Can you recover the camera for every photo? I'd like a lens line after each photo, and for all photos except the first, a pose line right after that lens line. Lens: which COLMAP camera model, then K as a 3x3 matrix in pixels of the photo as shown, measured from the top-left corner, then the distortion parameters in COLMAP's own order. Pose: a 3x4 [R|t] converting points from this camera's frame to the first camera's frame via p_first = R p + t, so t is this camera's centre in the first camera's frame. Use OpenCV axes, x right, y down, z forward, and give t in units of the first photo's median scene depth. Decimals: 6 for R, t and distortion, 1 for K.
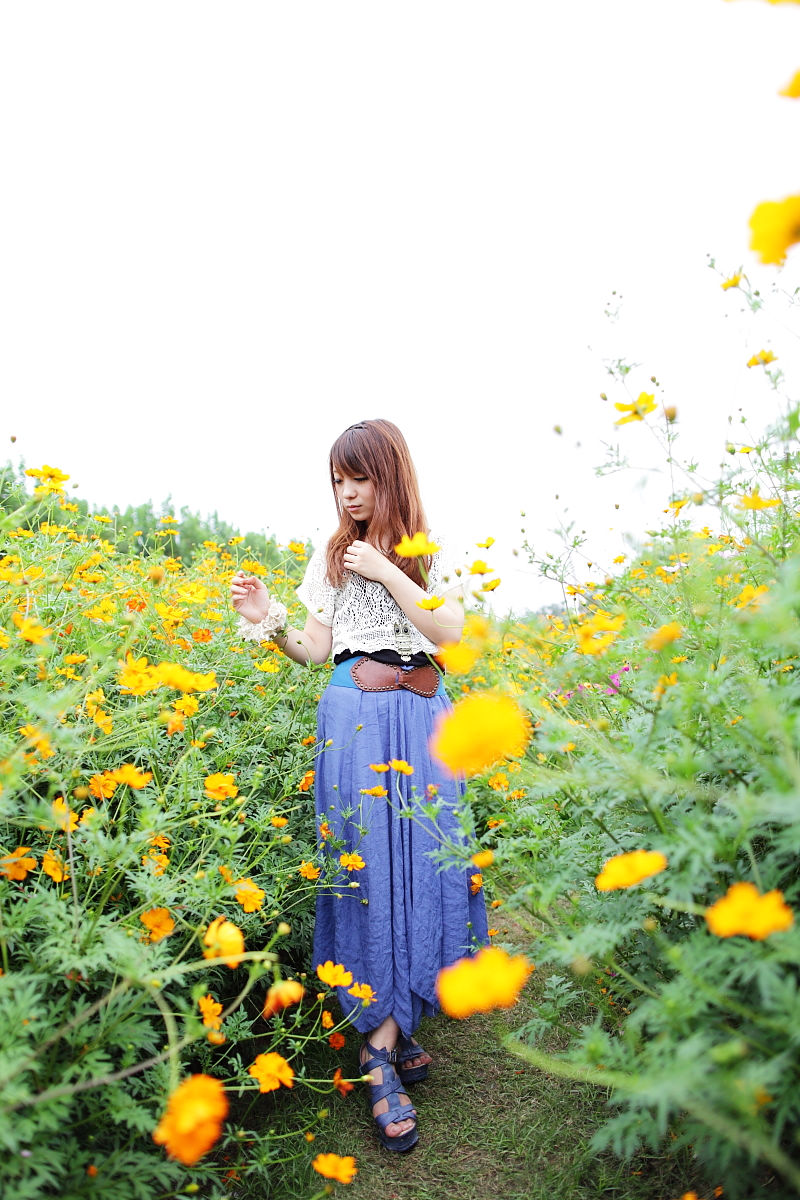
lens RADIAL K [[821.1, 0, 404.5], [0, 821.1, 598.9], [0, 0, 1]] dist [-0.057960, 0.040229]
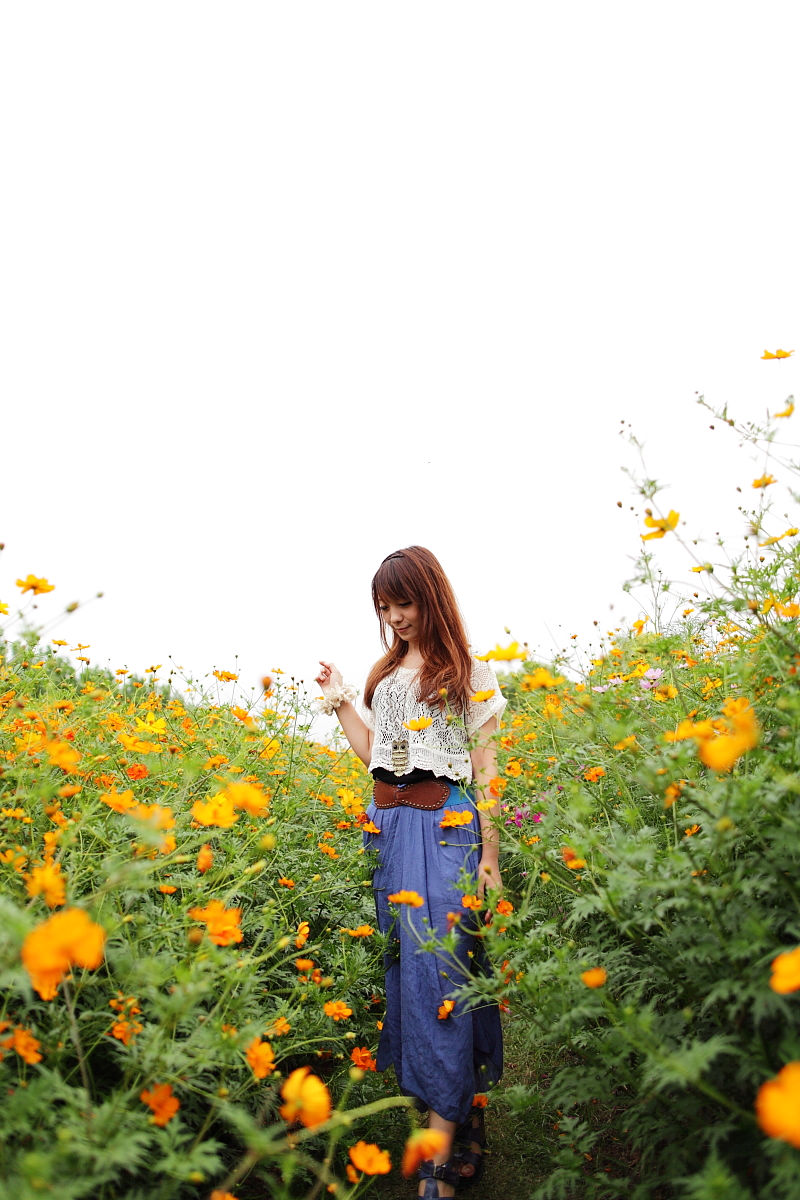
lens RADIAL K [[821.1, 0, 403.1], [0, 821.1, 596.2], [0, 0, 1]] dist [-0.057960, 0.040229]
pose [[0.981242, 0.003427, 0.192749, -0.218524], [0.028882, 0.985944, -0.164561, 0.020873], [-0.190604, 0.167041, 0.967351, 0.037552]]
